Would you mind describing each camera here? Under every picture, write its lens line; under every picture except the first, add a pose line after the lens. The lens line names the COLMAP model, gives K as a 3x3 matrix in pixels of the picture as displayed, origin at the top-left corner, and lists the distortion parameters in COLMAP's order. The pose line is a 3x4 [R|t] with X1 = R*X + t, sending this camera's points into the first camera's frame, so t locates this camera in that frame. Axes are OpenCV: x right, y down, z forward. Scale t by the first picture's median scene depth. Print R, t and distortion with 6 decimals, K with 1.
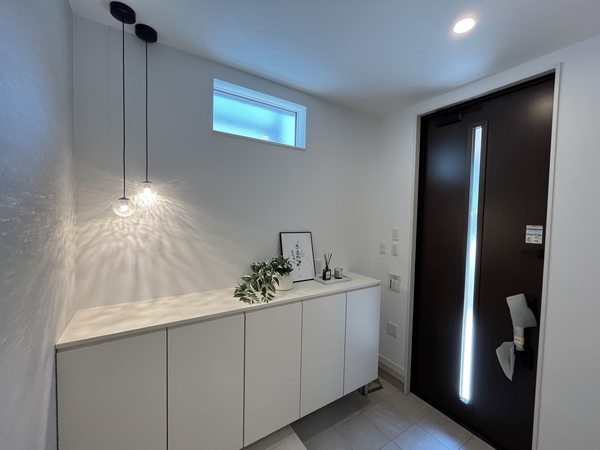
lens RADIAL K [[244.4, 0, 301.1], [0, 244.4, 225.1], [0, 0, 1]] dist [-0.002015, 0.000144]
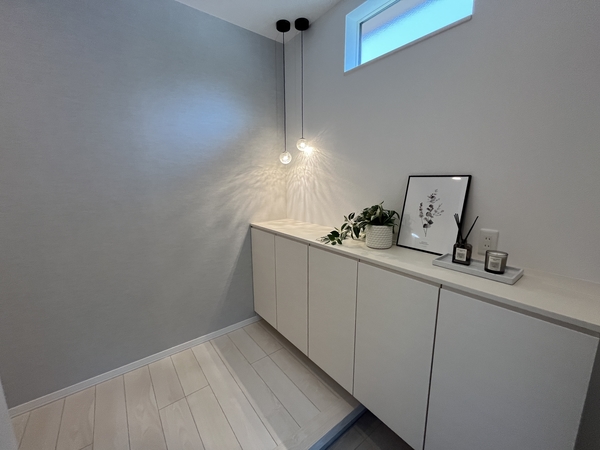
lens RADIAL K [[244.4, 0, 301.4], [0, 244.4, 224.0], [0, 0, 1]] dist [-0.002015, 0.000144]
pose [[0.093805, 0.154218, -0.983574, 0.796741], [-0.033873, 0.987852, 0.151658, 0.093884], [0.995014, 0.019090, 0.097889, 0.815268]]
